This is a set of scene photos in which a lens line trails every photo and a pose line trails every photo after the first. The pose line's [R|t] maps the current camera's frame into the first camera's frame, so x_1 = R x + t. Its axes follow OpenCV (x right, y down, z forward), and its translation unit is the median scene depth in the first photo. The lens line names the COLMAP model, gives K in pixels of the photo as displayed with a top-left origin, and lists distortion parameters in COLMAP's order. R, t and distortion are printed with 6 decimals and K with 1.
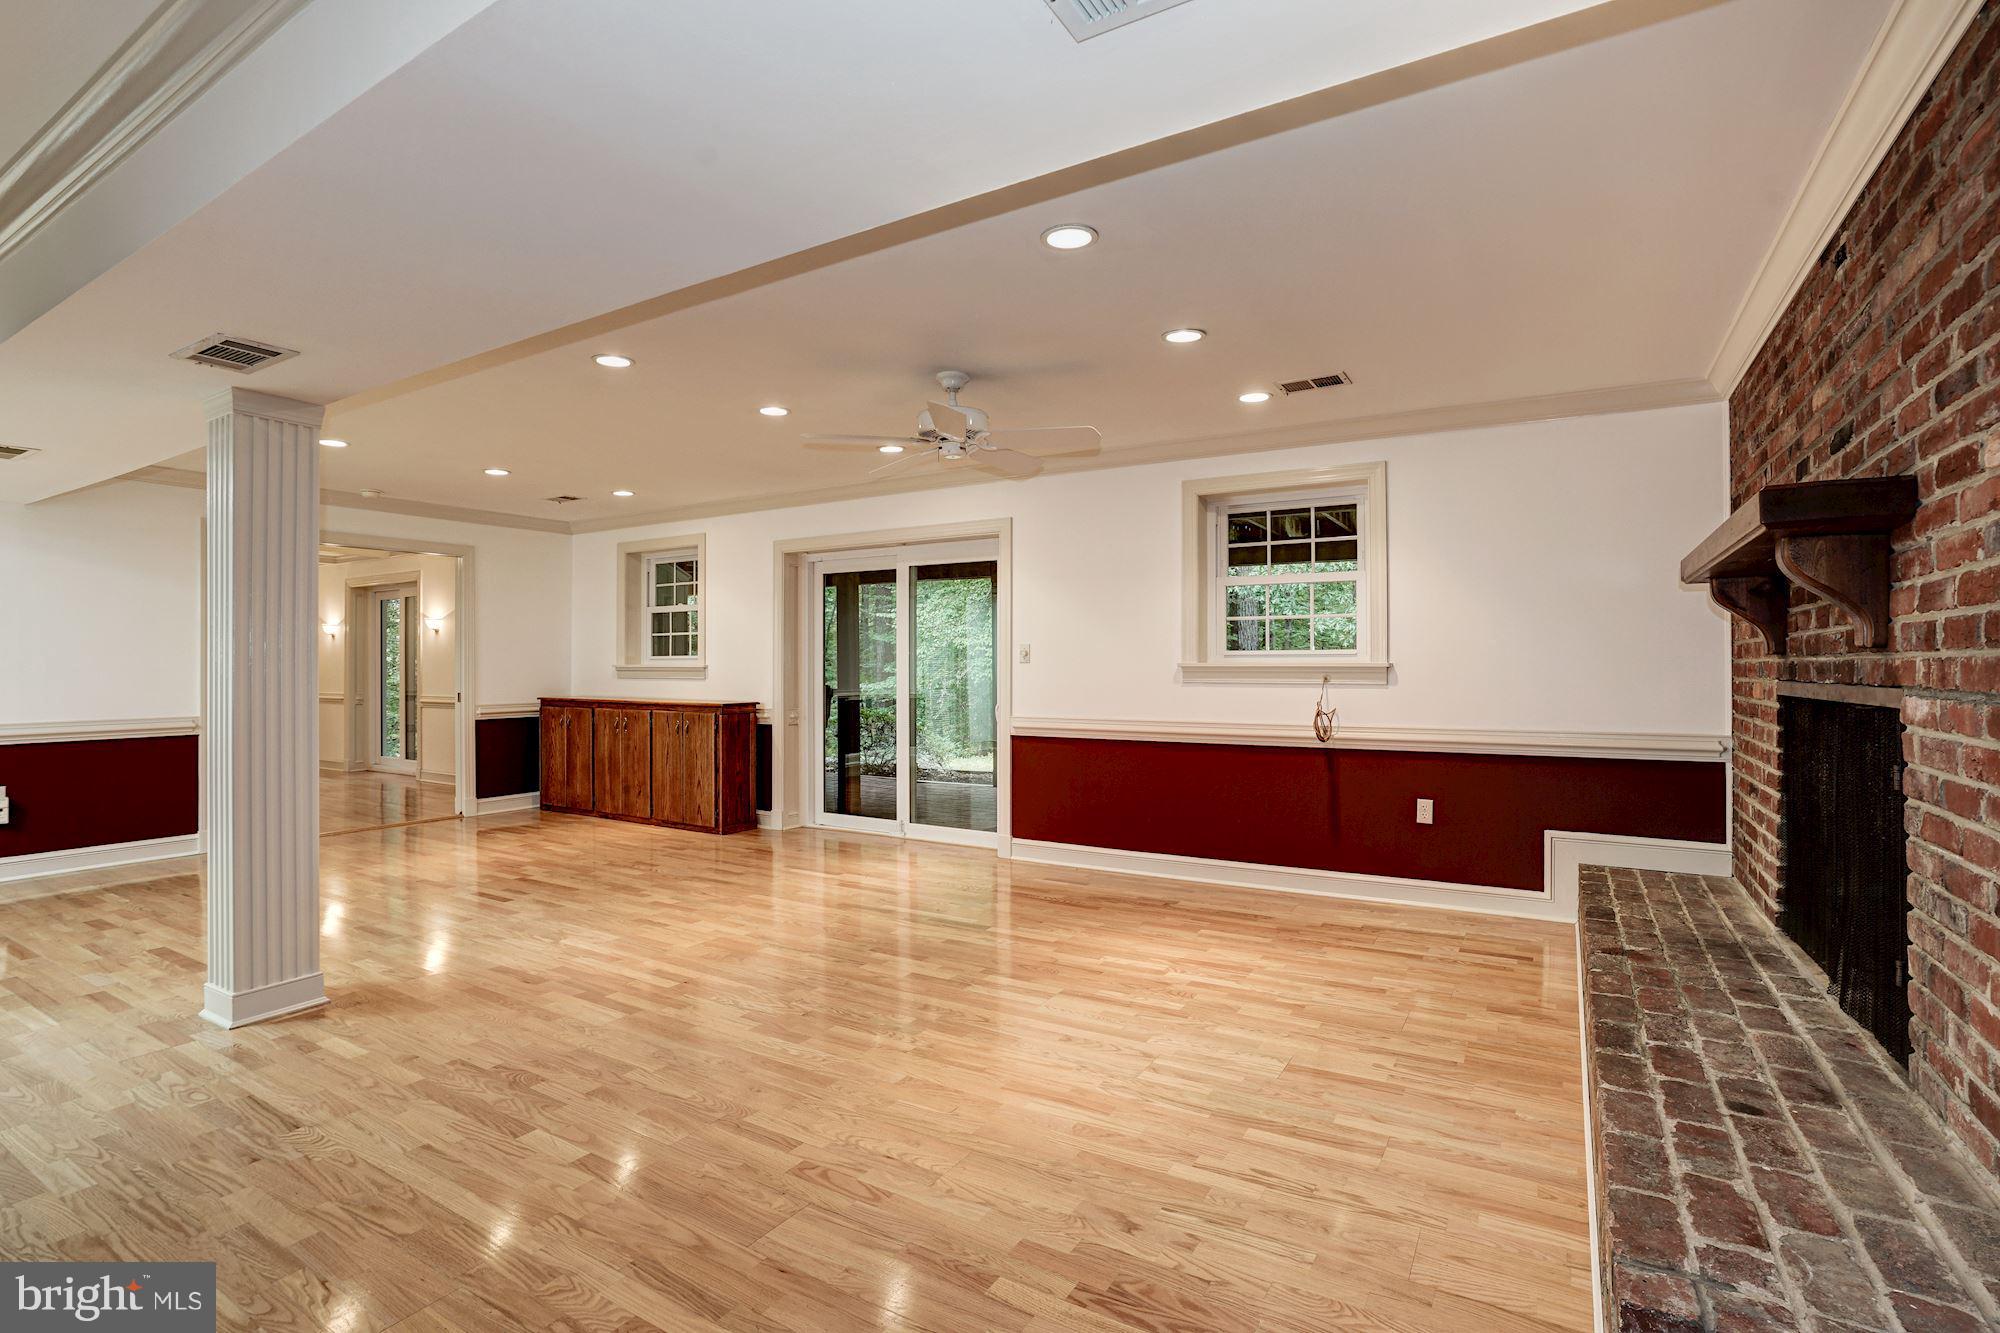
lens RADIAL K [[941.7, 0, 999.9], [0, 941.7, 662.7], [0, 0, 1]] dist [-0.059758, 0.018693]
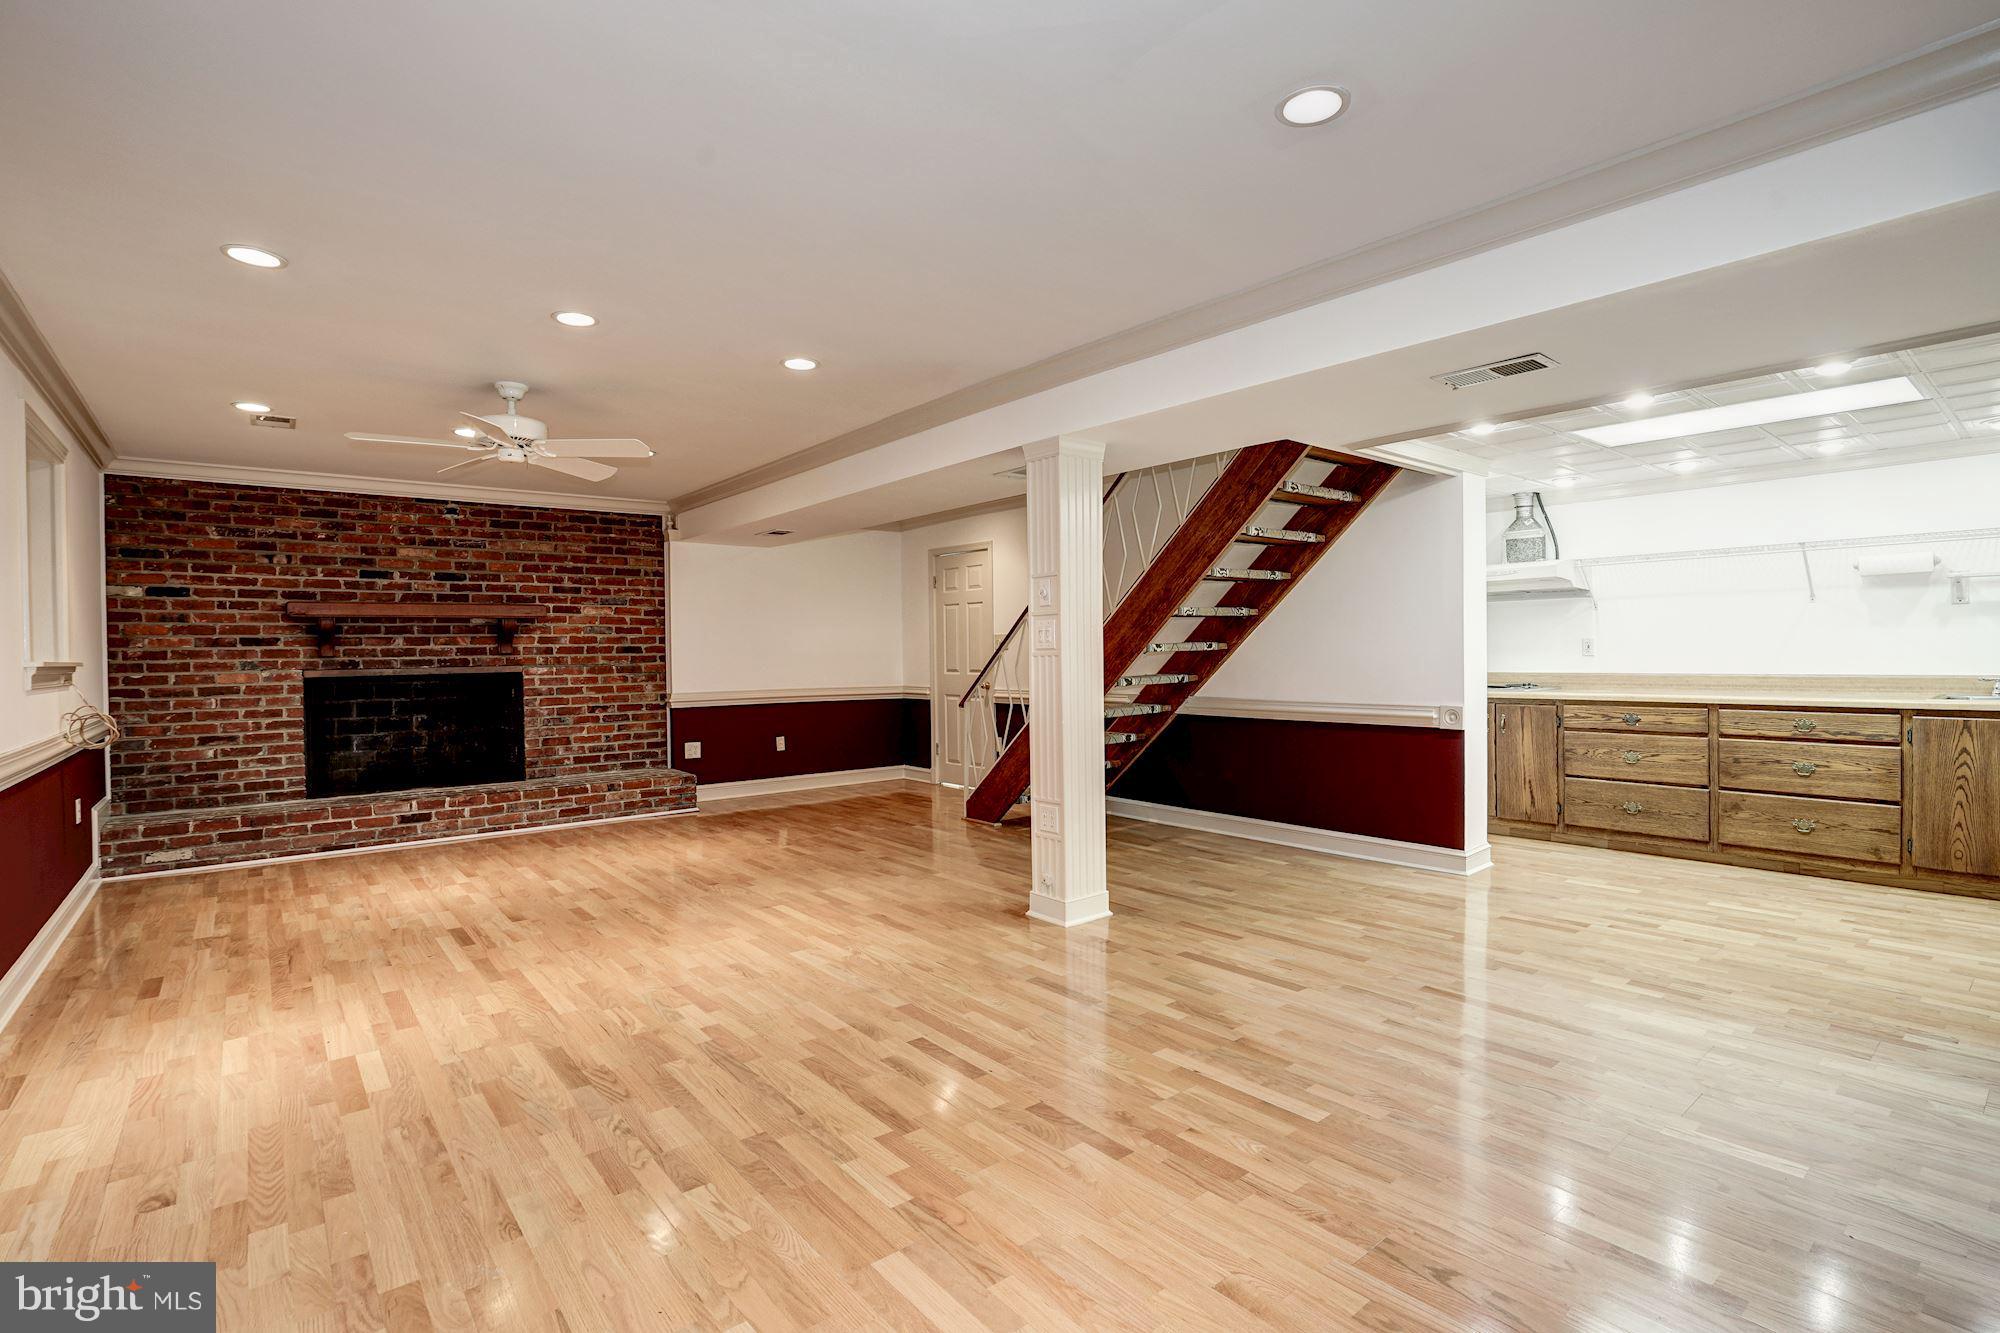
lens RADIAL K [[941.7, 0, 999.9], [0, 941.7, 662.7], [0, 0, 1]] dist [-0.059758, 0.018693]
pose [[-0.940894, 0.012607, 0.338468, -1.038203], [0.014297, 0.999895, 0.002501, 0.015432], [-0.338401, 0.007192, -0.940975, 2.030104]]
